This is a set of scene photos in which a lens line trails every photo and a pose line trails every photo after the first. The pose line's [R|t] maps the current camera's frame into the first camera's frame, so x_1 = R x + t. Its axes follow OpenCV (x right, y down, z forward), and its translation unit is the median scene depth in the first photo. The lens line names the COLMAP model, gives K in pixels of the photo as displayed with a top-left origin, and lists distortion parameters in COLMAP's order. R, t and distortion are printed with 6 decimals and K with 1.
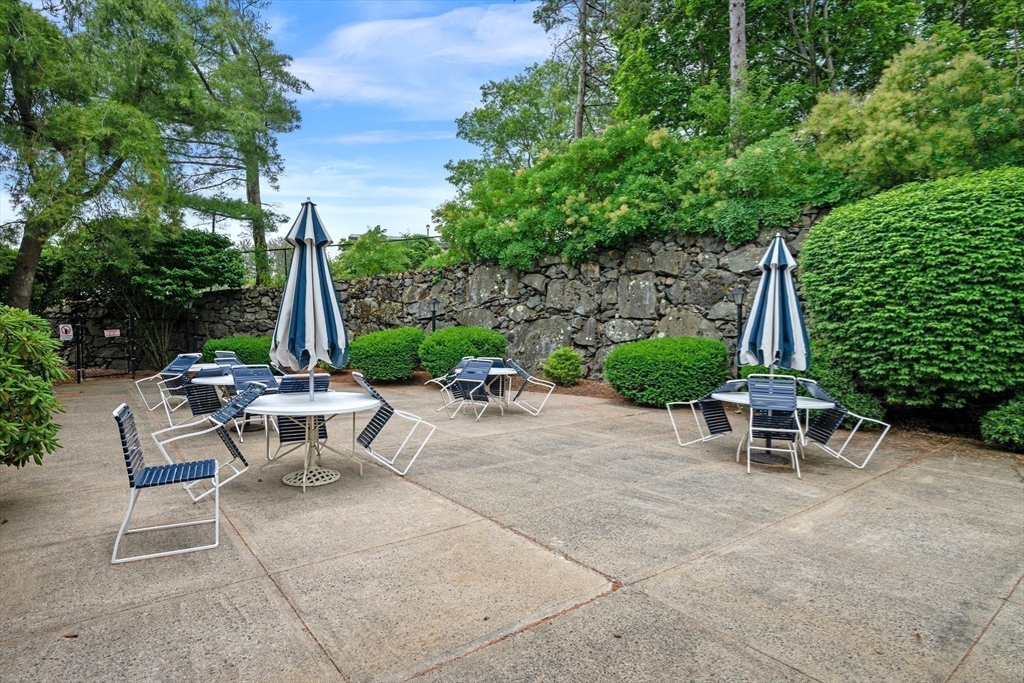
lens RADIAL K [[550.9, 0, 512.6], [0, 550.9, 338.0], [0, 0, 1]] dist [0.000458, -0.000112]
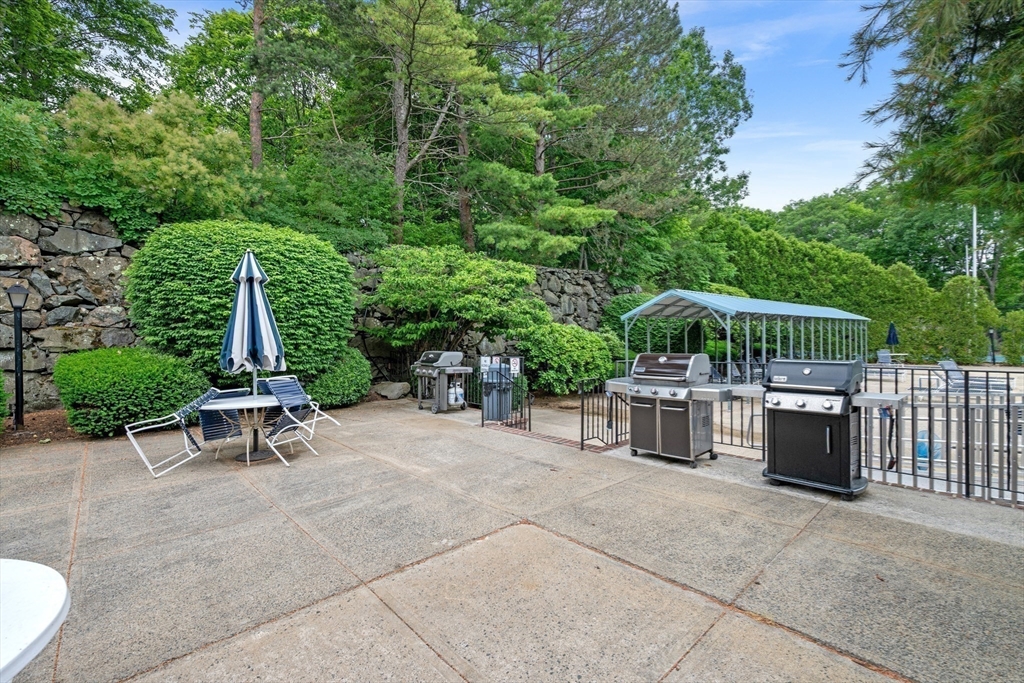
lens RADIAL K [[455.5, 0, 512.4], [0, 455.5, 337.3], [0, 0, 1]] dist [-0.000290, 0.000967]
pose [[-0.096416, -0.015175, 0.995225, -0.640818], [0.027428, 0.999464, 0.017897, -0.021643], [-0.994963, 0.029022, -0.095948, 0.779975]]
